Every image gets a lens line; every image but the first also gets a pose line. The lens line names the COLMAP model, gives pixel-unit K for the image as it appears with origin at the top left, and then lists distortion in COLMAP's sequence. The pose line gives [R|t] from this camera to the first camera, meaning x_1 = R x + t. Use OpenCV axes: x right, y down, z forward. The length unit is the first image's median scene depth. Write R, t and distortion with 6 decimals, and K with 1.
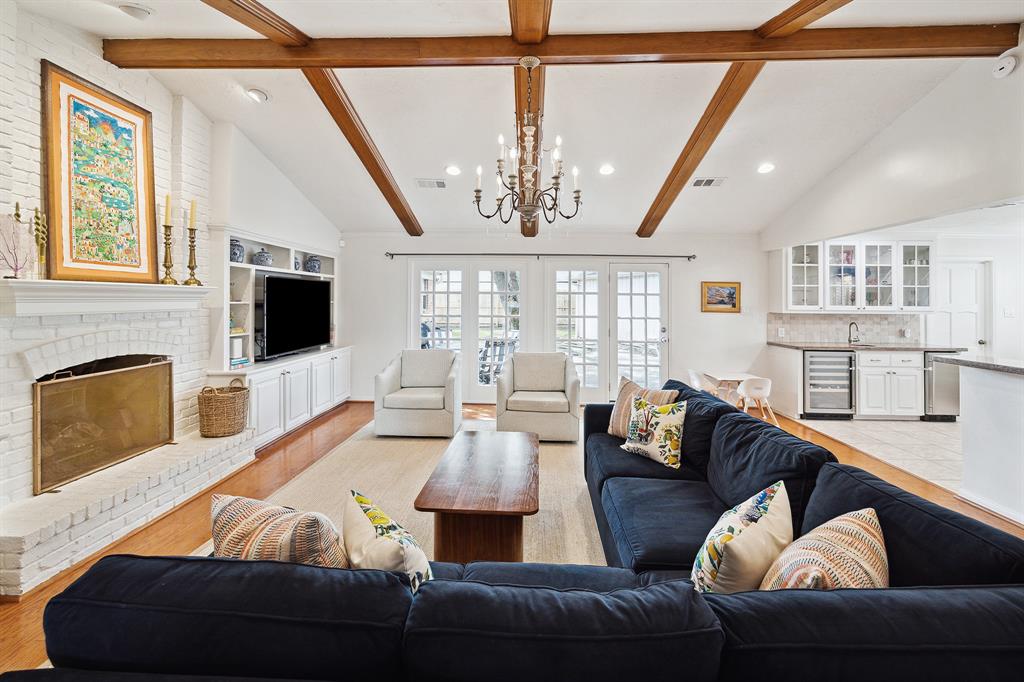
lens RADIAL K [[418.6, 0, 519.6], [0, 418.6, 294.5], [0, 0, 1]] dist [-0.003362, 0.001144]
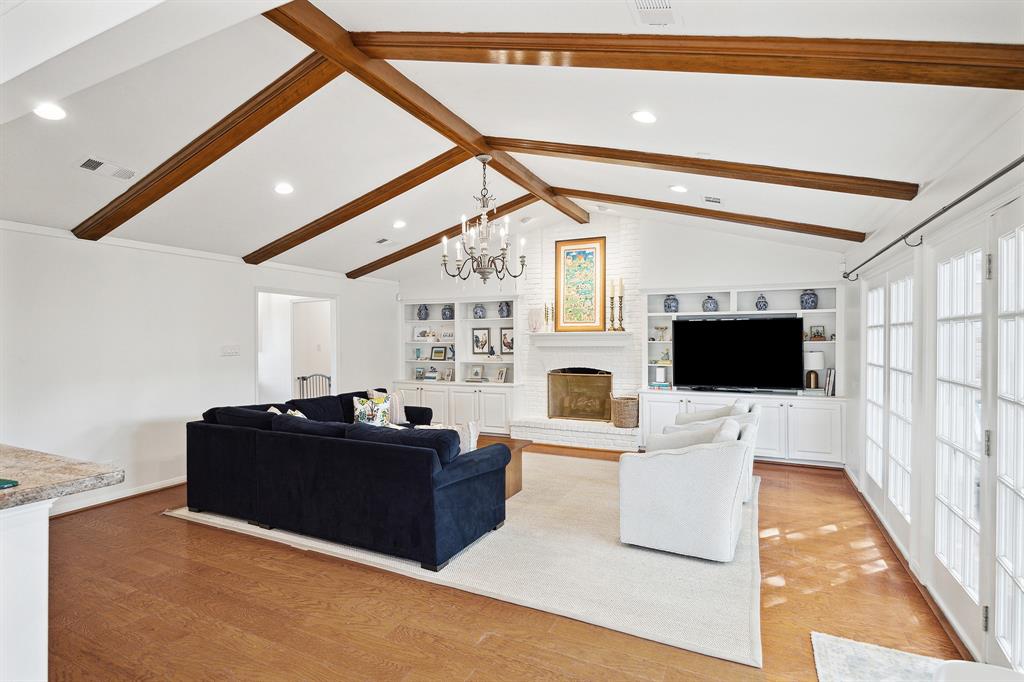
lens RADIAL K [[495.1, 0, 517.5], [0, 495.1, 336.8], [0, 0, 1]] dist [-0.014951, 0.000612]
pose [[-0.396611, -0.006011, -0.917967, 0.778108], [0.016174, 0.999778, -0.013534, 0.013842], [0.917844, -0.020215, -0.396426, 0.945903]]
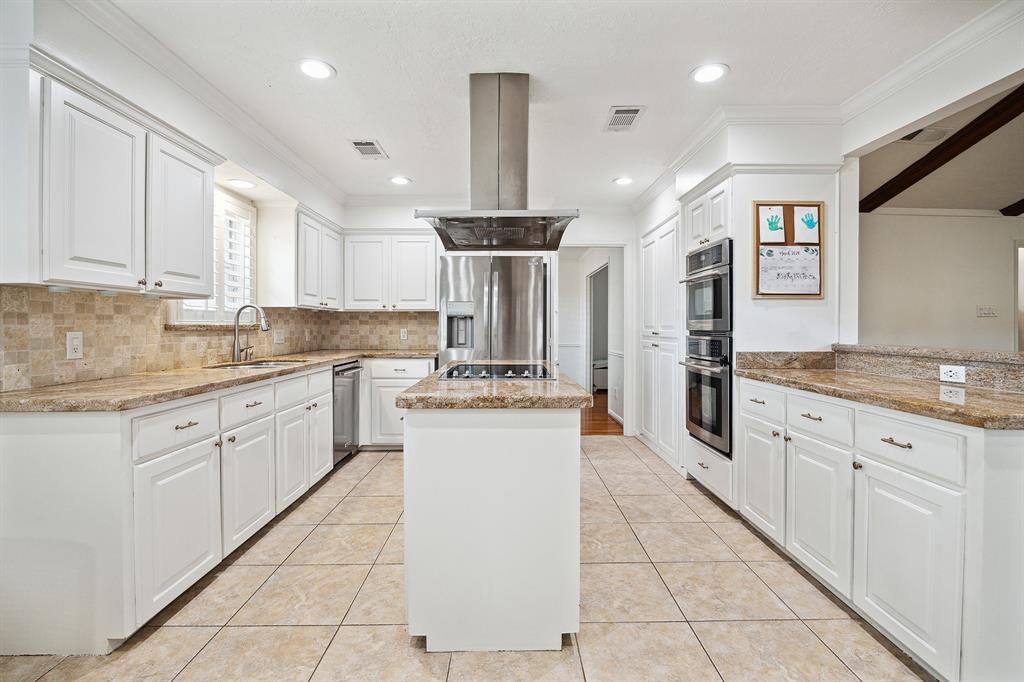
lens RADIAL K [[462.7, 0, 514.8], [0, 462.7, 329.3], [0, 0, 1]] dist [-0.014550, 0.000486]
pose [[-0.998546, -0.010715, -0.052834, 1.048043], [-0.010187, 0.999896, -0.010246, 0.075610], [0.052938, -0.009693, -0.998551, 0.816940]]
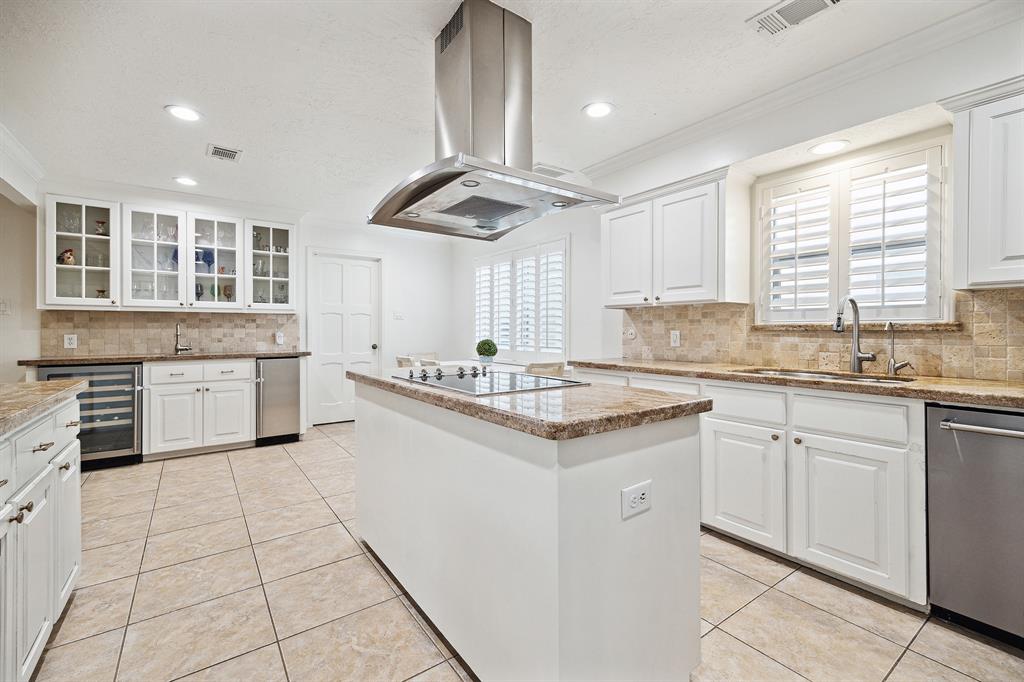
lens RADIAL K [[446.4, 0, 519.8], [0, 446.4, 330.9], [0, 0, 1]] dist [0.001868, 0.000587]
pose [[0.783866, -0.010724, 0.620838, 0.831865], [-0.002606, 0.999785, 0.020559, 0.065400], [-0.620925, -0.017733, 0.783669, 0.032409]]
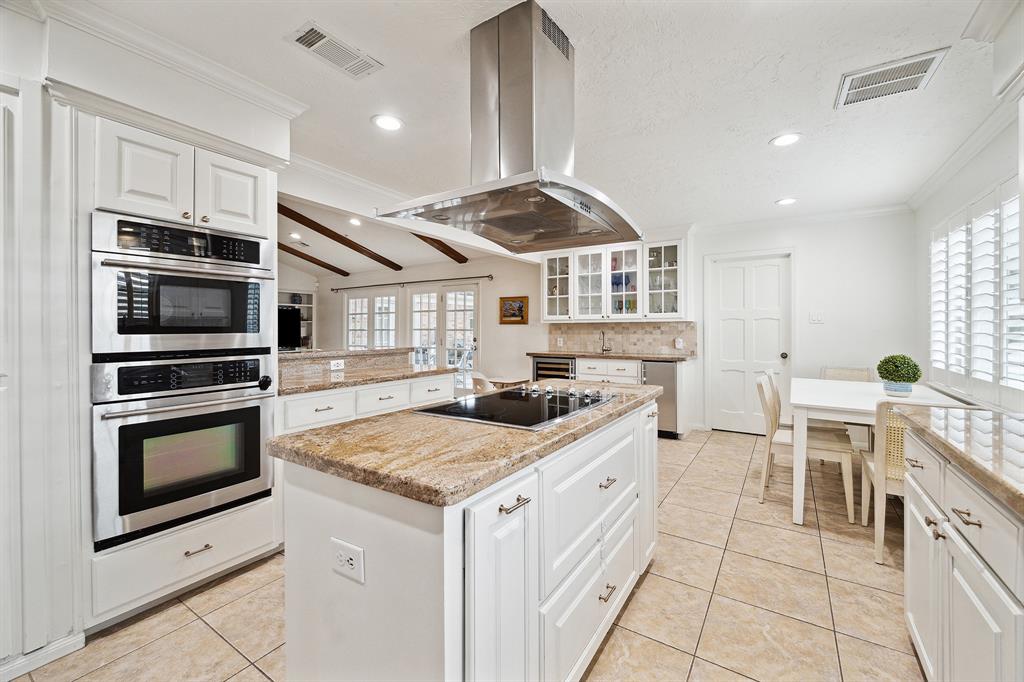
lens RADIAL K [[418.6, 0, 517.1], [0, 418.6, 330.0], [0, 0, 1]] dist [-0.003362, 0.001144]
pose [[0.858582, -0.009870, -0.512582, 1.202491], [0.018686, 0.999753, 0.012048, 0.051341], [0.512336, -0.019922, 0.858554, 0.053509]]
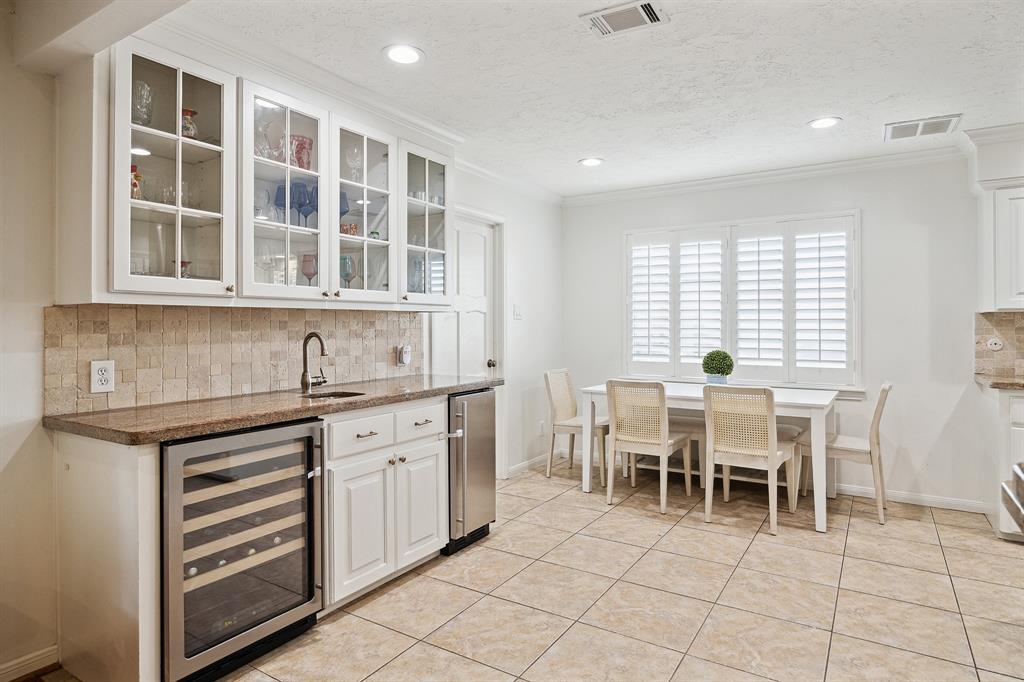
lens RADIAL K [[577.0, 0, 515.9], [0, 577.0, 323.2], [0, 0, 1]] dist [-0.003043, -0.001049]
pose [[0.502114, -0.007200, 0.864771, 0.484129], [-0.007299, 0.999894, 0.012563, 0.053877], [-0.864771, -0.012620, 0.502009, 0.635359]]
